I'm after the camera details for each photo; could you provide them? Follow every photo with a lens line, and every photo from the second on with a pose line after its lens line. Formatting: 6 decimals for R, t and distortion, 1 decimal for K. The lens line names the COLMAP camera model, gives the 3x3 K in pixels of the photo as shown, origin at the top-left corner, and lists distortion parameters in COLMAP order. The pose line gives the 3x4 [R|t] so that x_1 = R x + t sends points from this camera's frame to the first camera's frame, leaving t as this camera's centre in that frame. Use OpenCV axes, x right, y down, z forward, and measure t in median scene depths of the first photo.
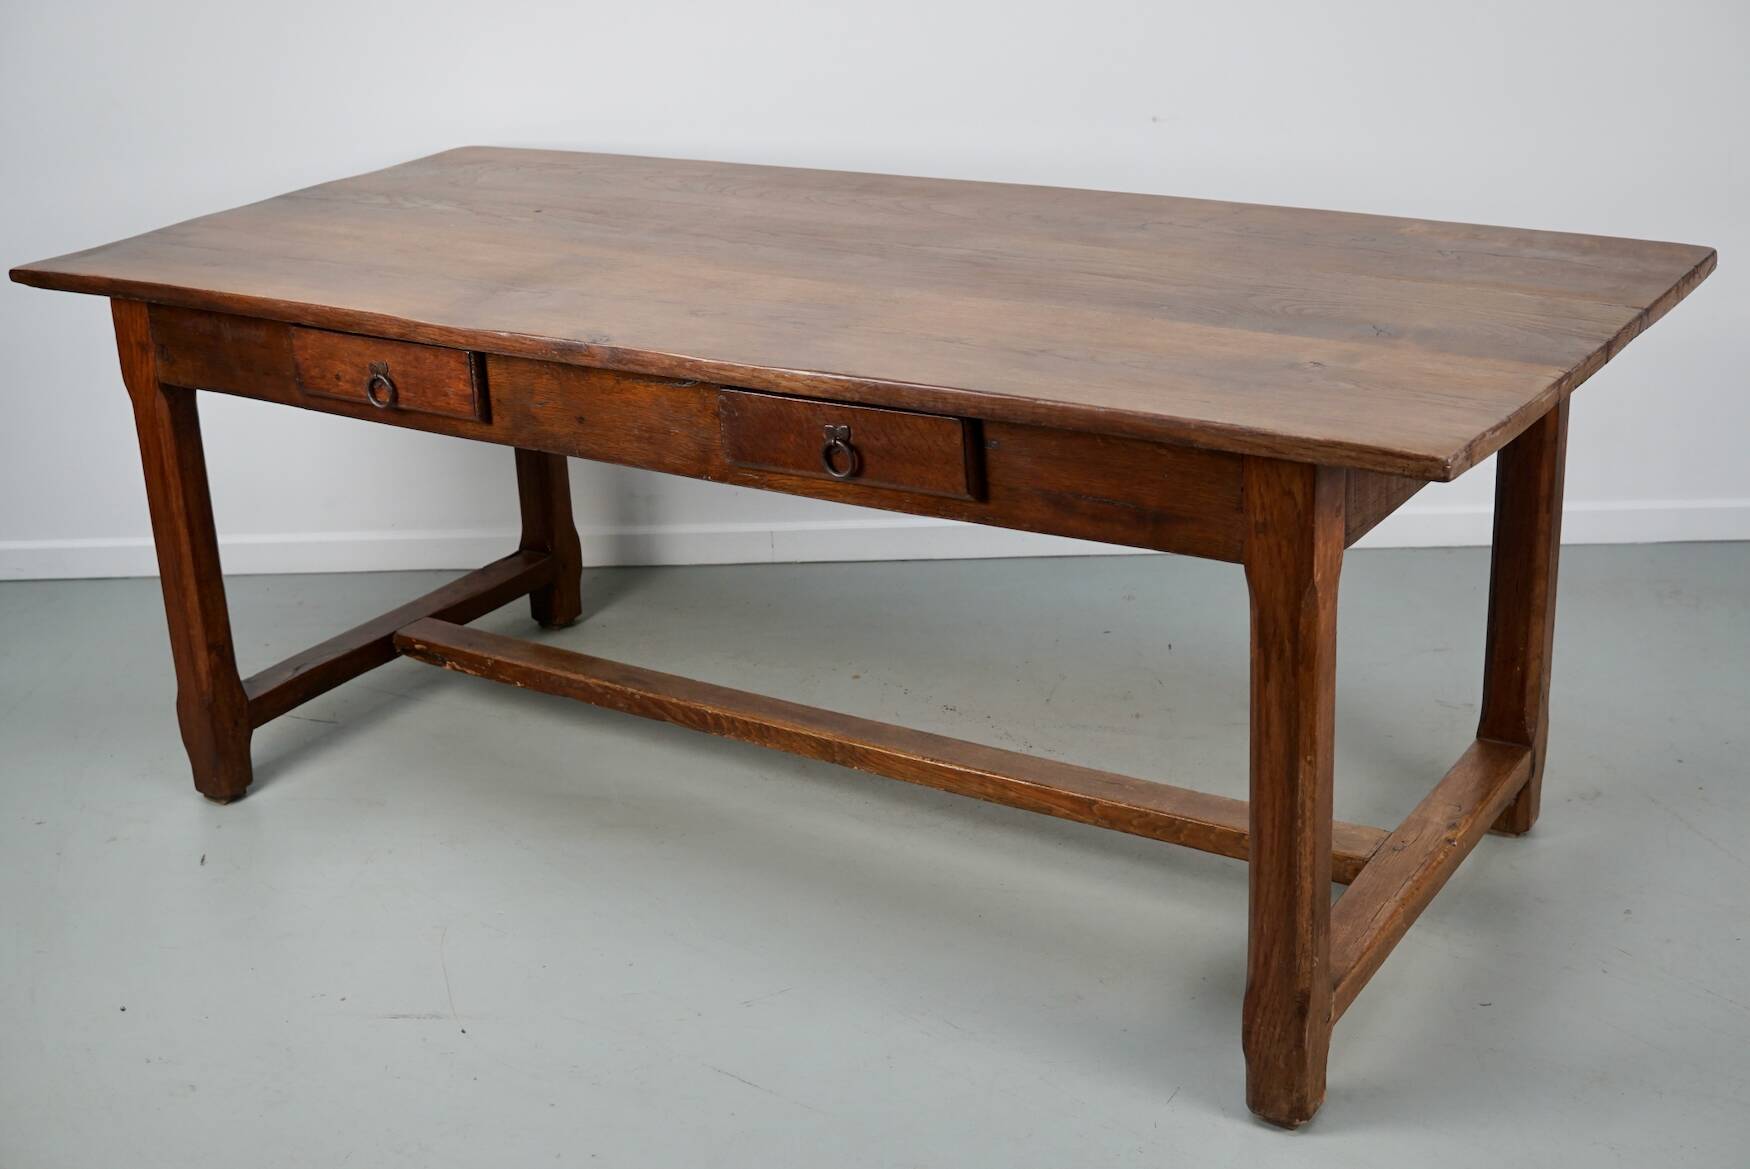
lens RADIAL K [[2254.8, 0, 873.2], [0, 2254.8, 608.1], [0, 0, 1]] dist [-0.149046, 0.302112]
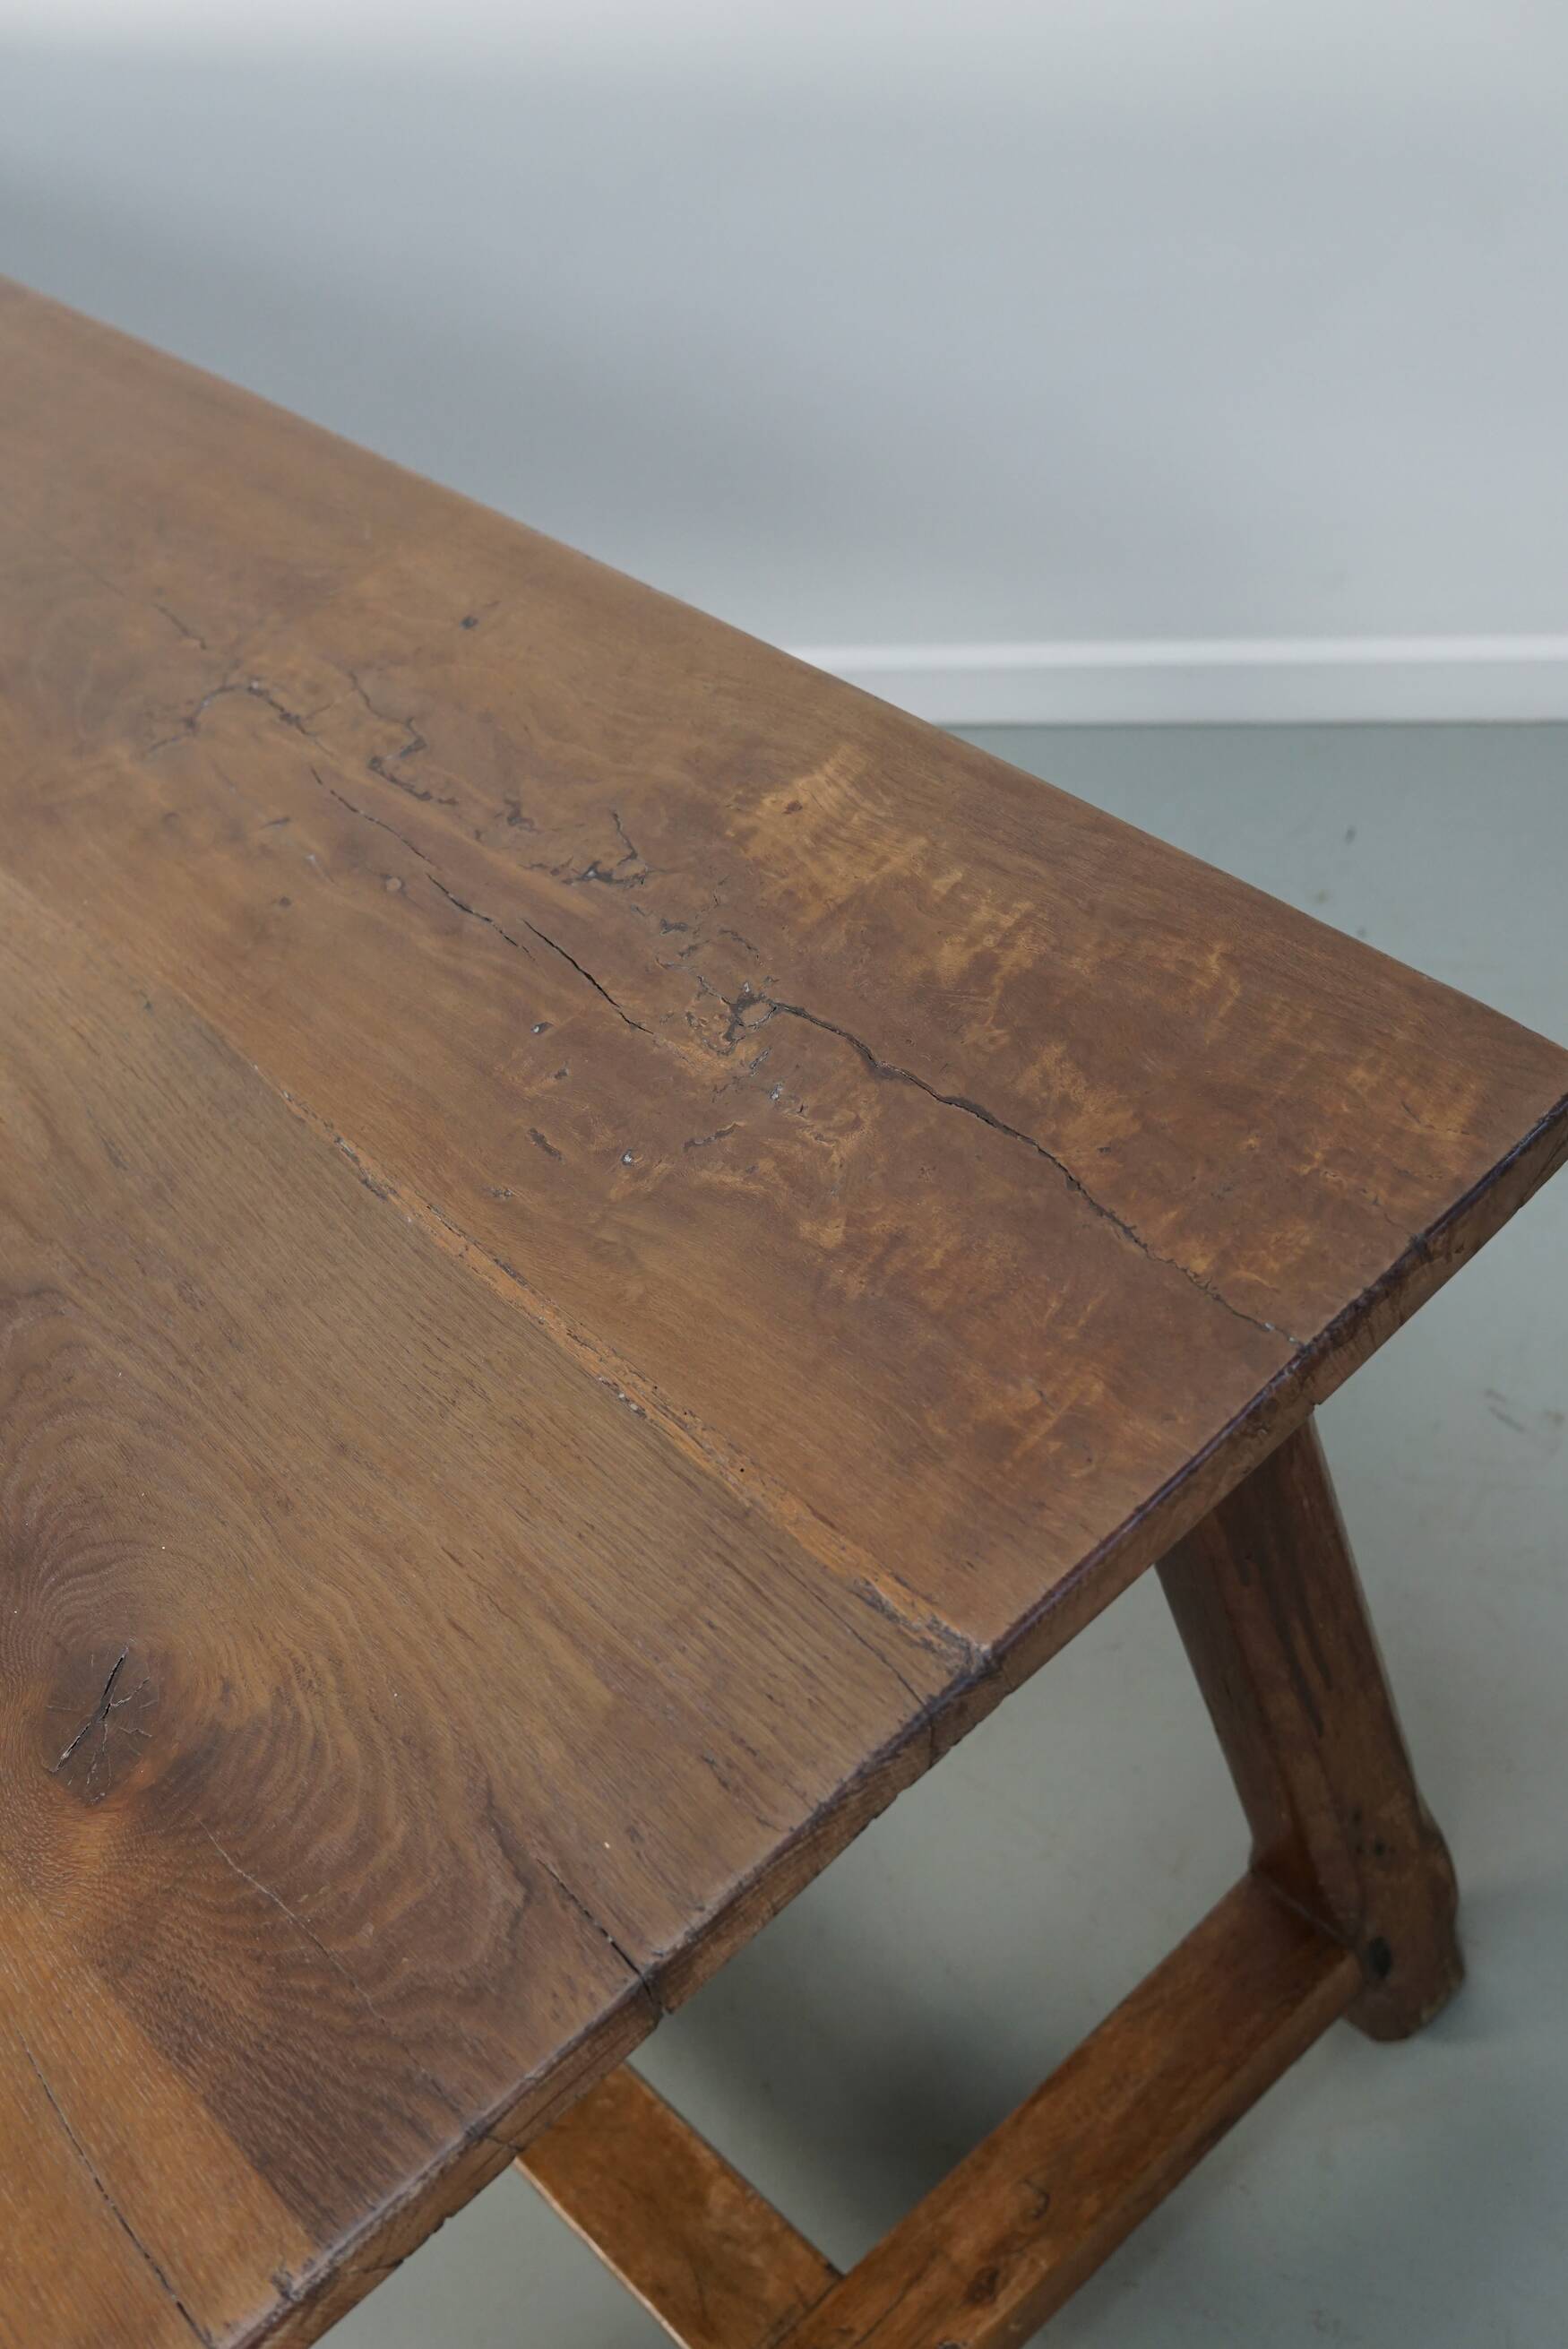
lens RADIAL K [[3032.9, 0, 799.1], [0, 3032.9, 1195.6], [0, 0, 1]] dist [-0.153265, 0.332434]
pose [[0.934081, 0.038769, -0.354951, 0.427467], [0.129658, 0.889404, 0.438349, -0.332112], [0.332689, -0.455476, 0.825748, 0.652804]]
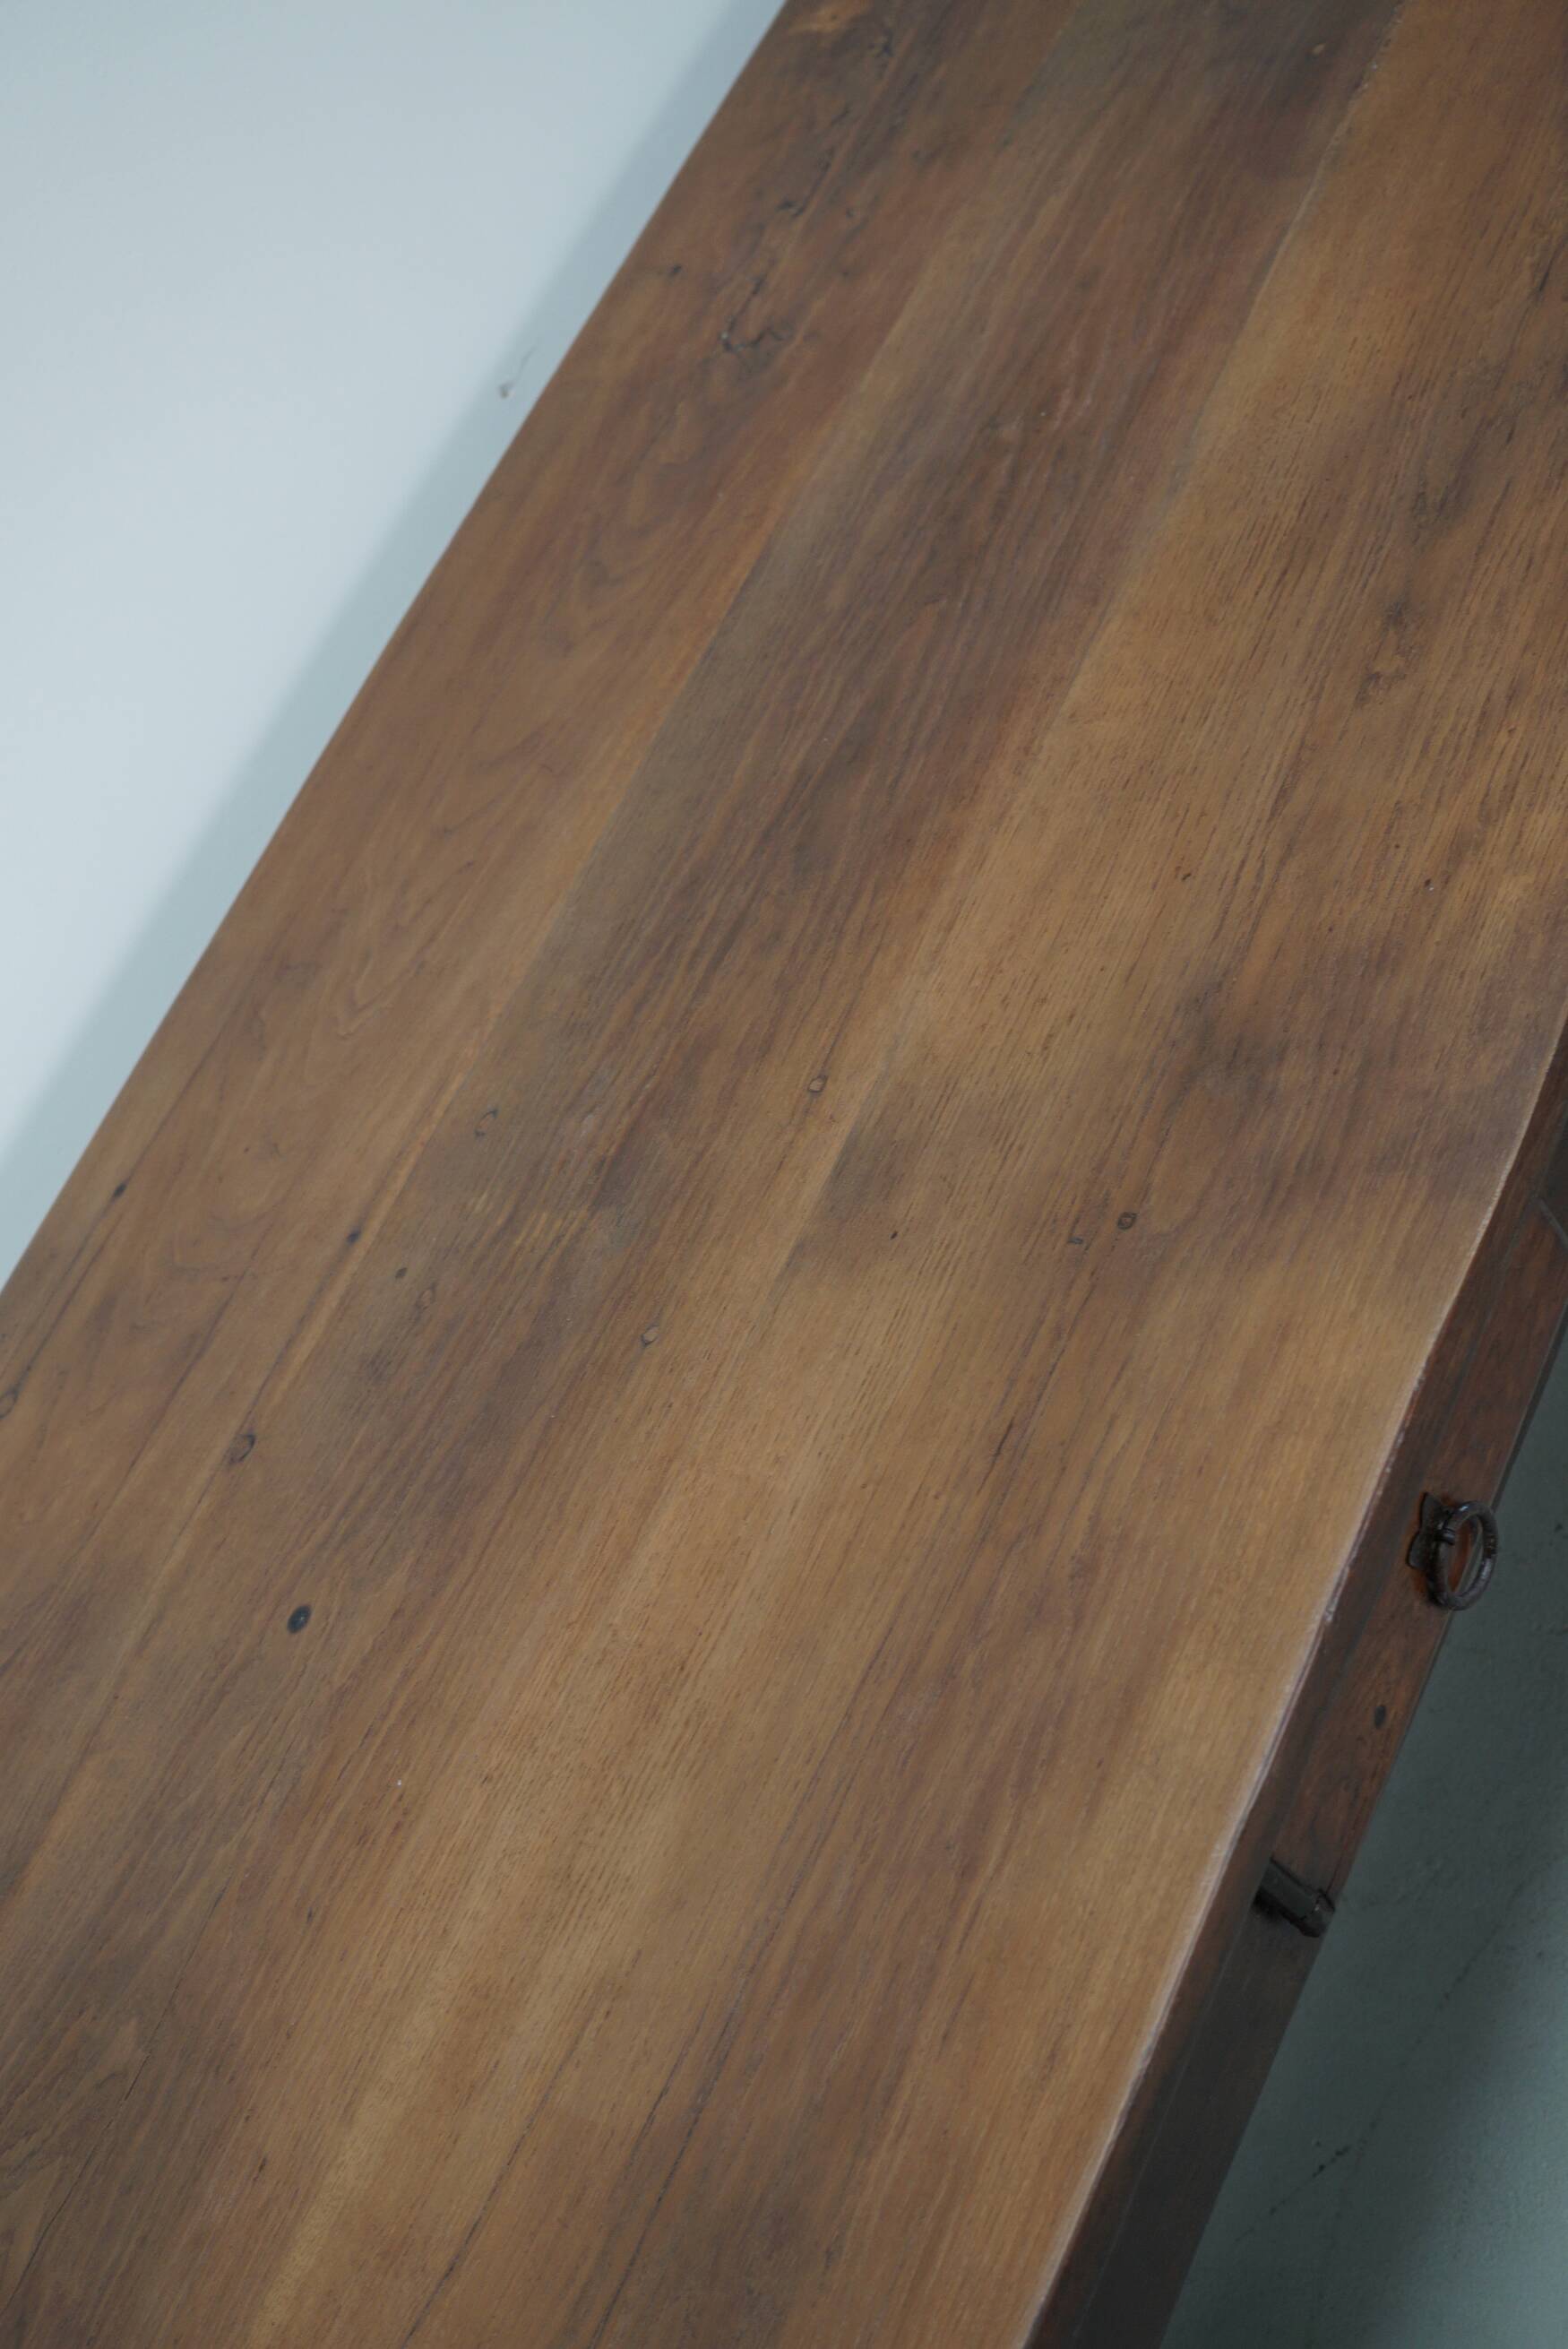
lens RADIAL K [[3026.2, 0, 770.4], [0, 3026.2, 1178.5], [0, 0, 1]] dist [-0.149046, 0.302112]
pose [[-0.028573, -0.715214, 0.698322, -0.511417], [0.811983, 0.390834, 0.433512, -0.415712], [-0.582981, 0.579412, 0.569574, 0.805029]]
